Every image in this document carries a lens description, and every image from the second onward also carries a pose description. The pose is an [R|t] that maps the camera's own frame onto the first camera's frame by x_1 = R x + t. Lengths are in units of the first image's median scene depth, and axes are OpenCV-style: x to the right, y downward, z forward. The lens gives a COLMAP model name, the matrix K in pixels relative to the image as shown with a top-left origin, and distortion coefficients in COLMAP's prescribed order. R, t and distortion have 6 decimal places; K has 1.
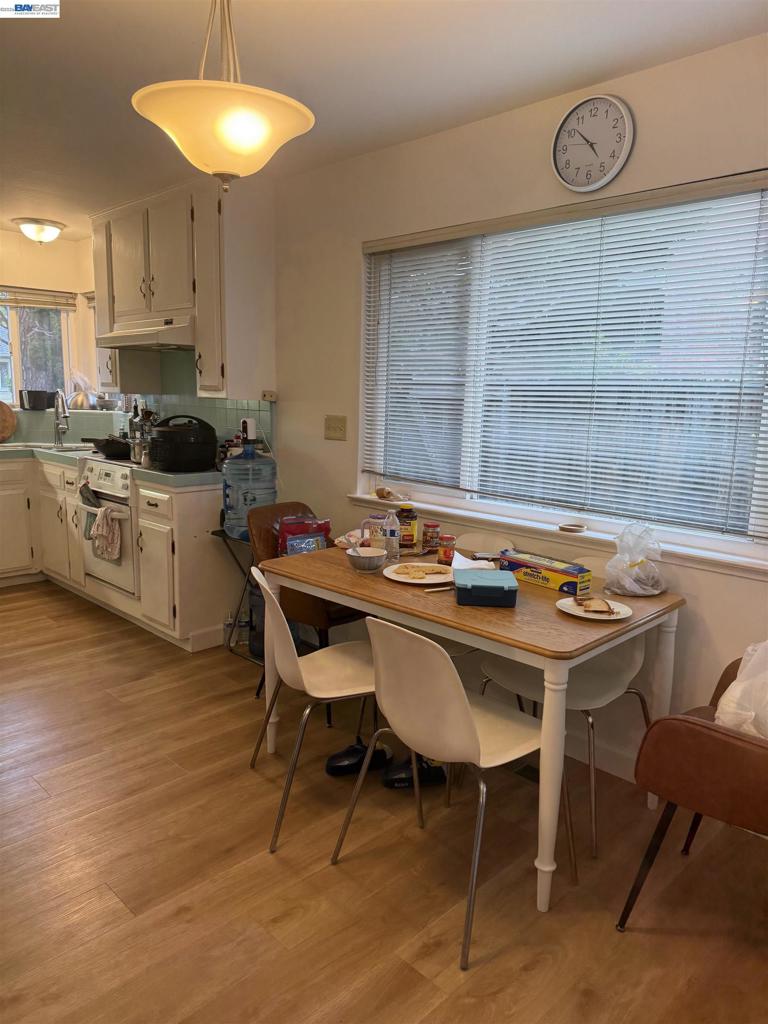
lens RADIAL K [[728.3, 0, 385.8], [0, 728.3, 511.9], [0, 0, 1]] dist [0.005077, -0.005654]
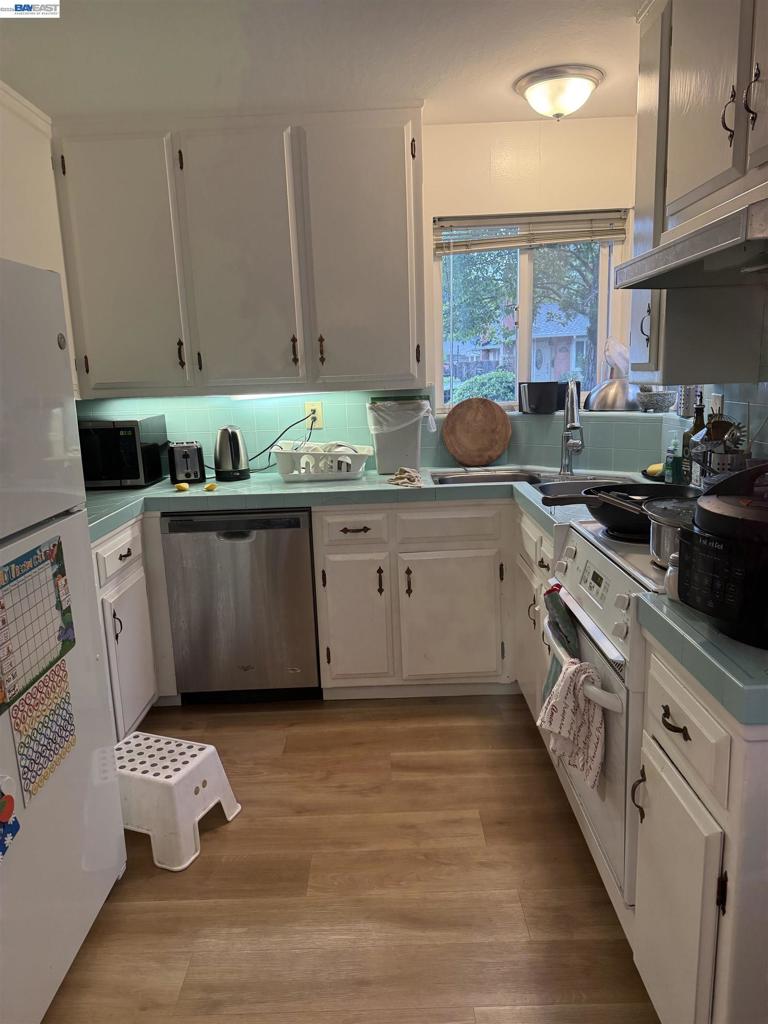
lens RADIAL K [[728.3, 0, 377.3], [0, 728.3, 532.8], [0, 0, 1]] dist [0.005077, -0.005654]
pose [[0.702786, 0.107569, -0.703222, -0.141660], [-0.063936, 0.994052, 0.088160, -0.090701], [0.708523, -0.016997, 0.705483, 0.498023]]
